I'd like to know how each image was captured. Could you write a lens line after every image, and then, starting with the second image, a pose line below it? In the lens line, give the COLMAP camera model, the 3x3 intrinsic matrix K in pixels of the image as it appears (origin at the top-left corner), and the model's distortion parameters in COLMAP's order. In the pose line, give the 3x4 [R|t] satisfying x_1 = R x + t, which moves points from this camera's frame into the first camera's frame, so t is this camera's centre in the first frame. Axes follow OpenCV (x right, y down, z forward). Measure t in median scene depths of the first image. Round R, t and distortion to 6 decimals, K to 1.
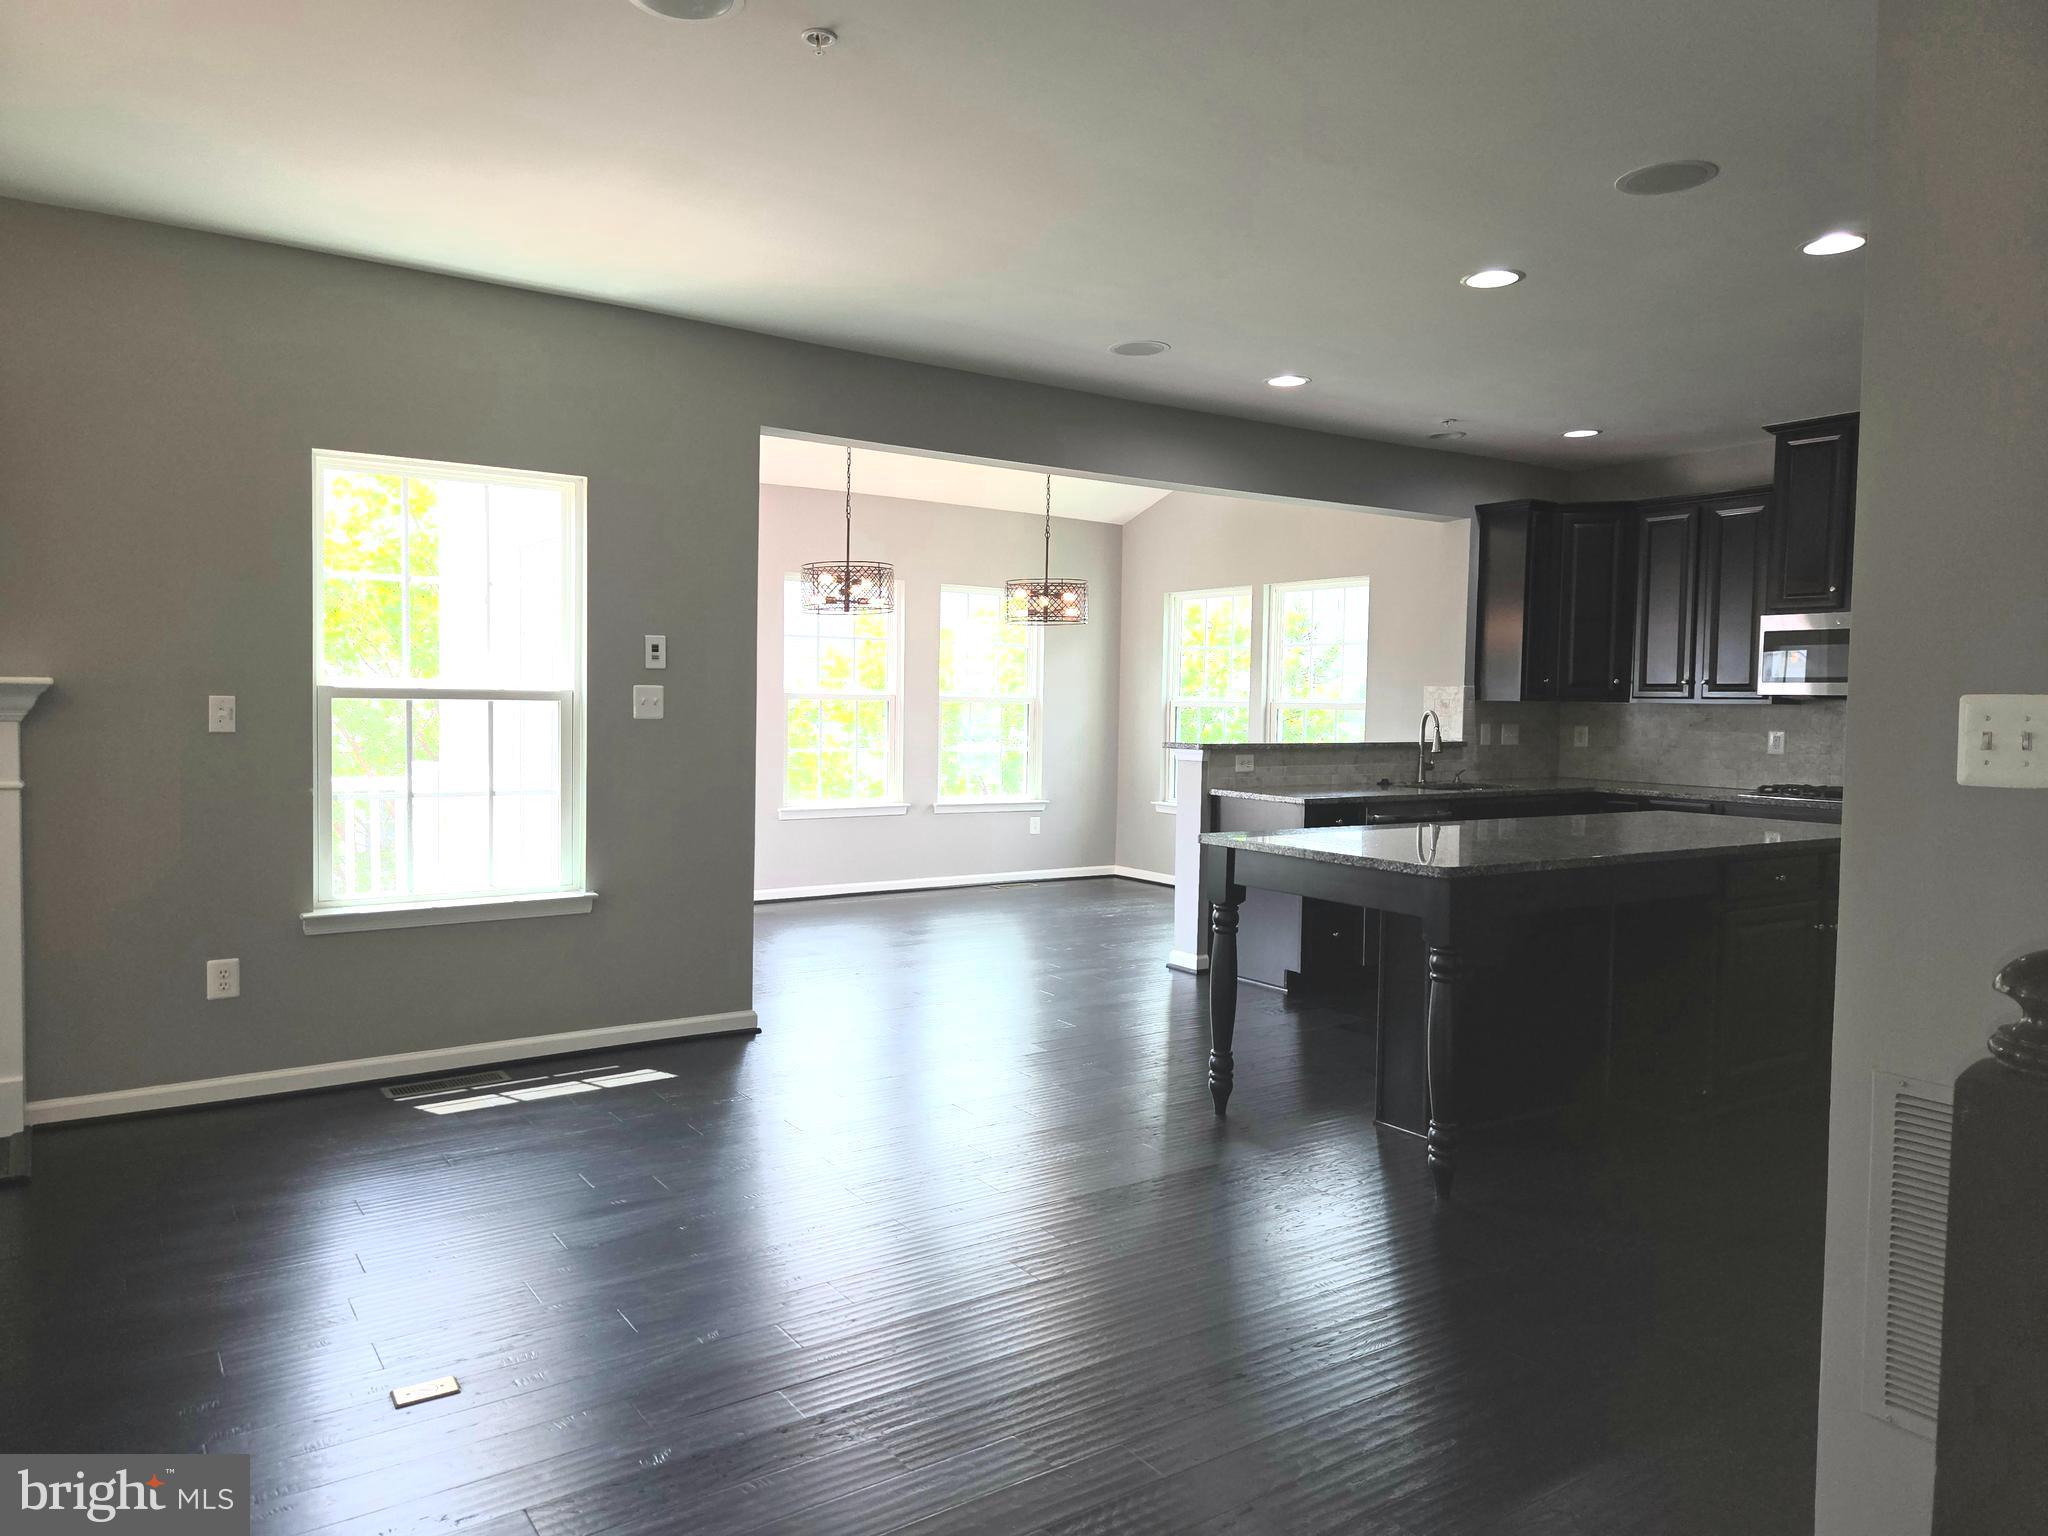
lens RADIAL K [[1373.3, 0, 1017.6], [0, 1373.3, 765.0], [0, 0, 1]] dist [0.052331, -0.019961]
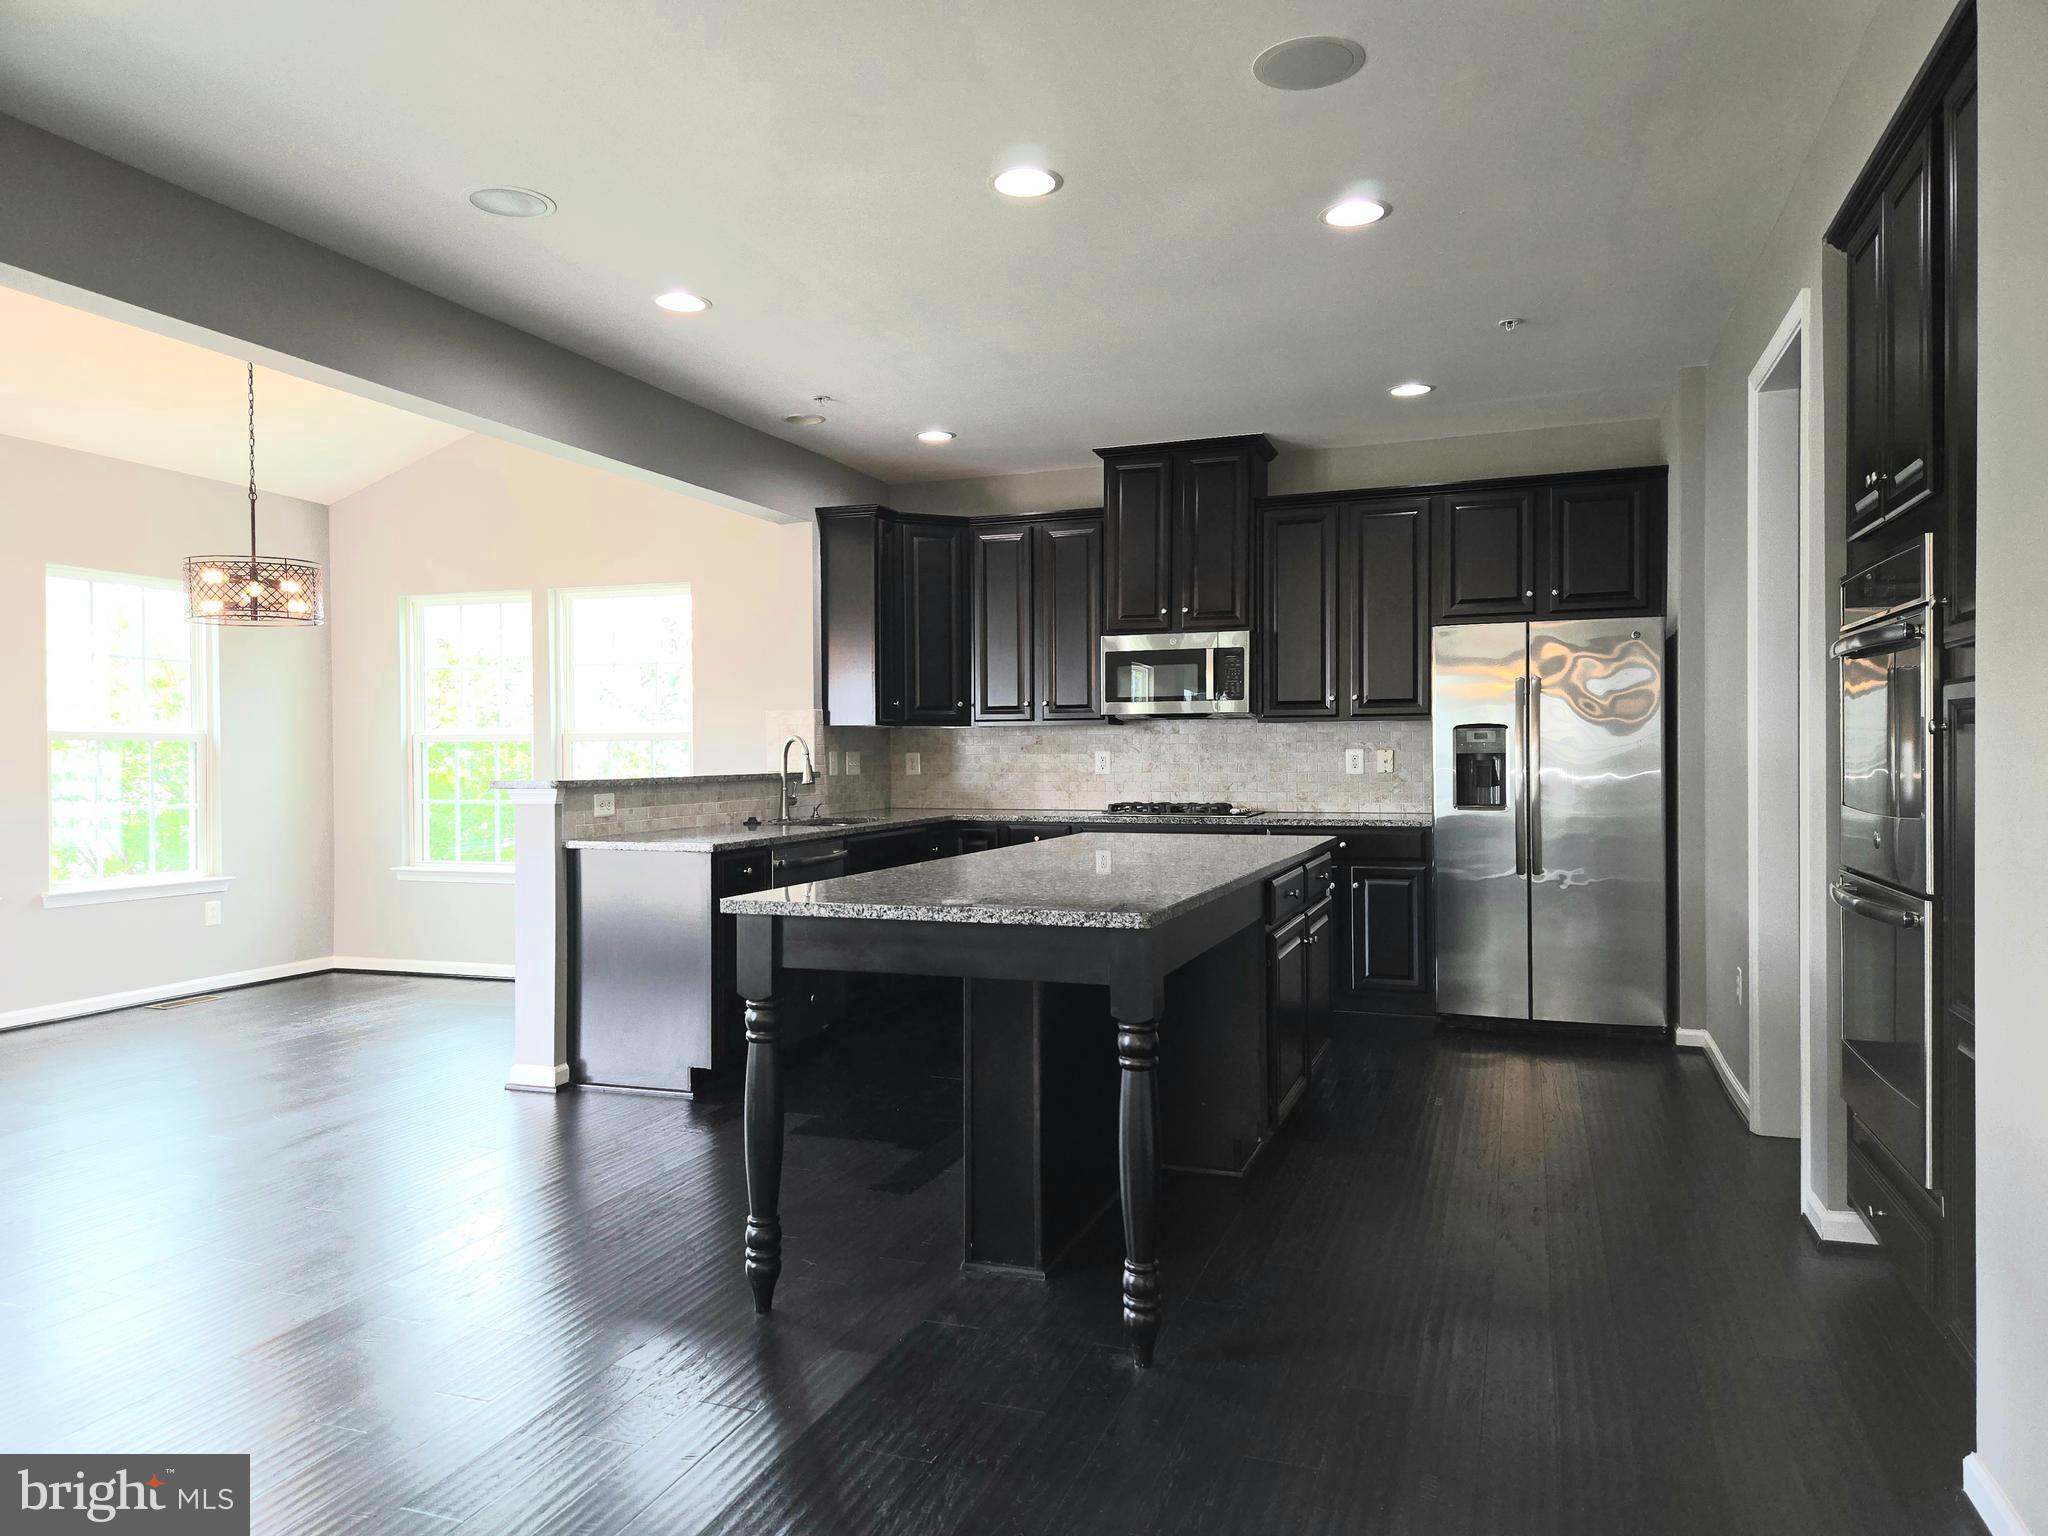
lens RADIAL K [[1373.3, 0, 1066.9], [0, 1373.3, 770.5], [0, 0, 1]] dist [0.052331, -0.019961]
pose [[0.805581, -0.030396, 0.591706, -0.073489], [0.048294, 0.998729, -0.014447, 0.002808], [-0.590514, 0.040214, 0.806025, 0.200932]]
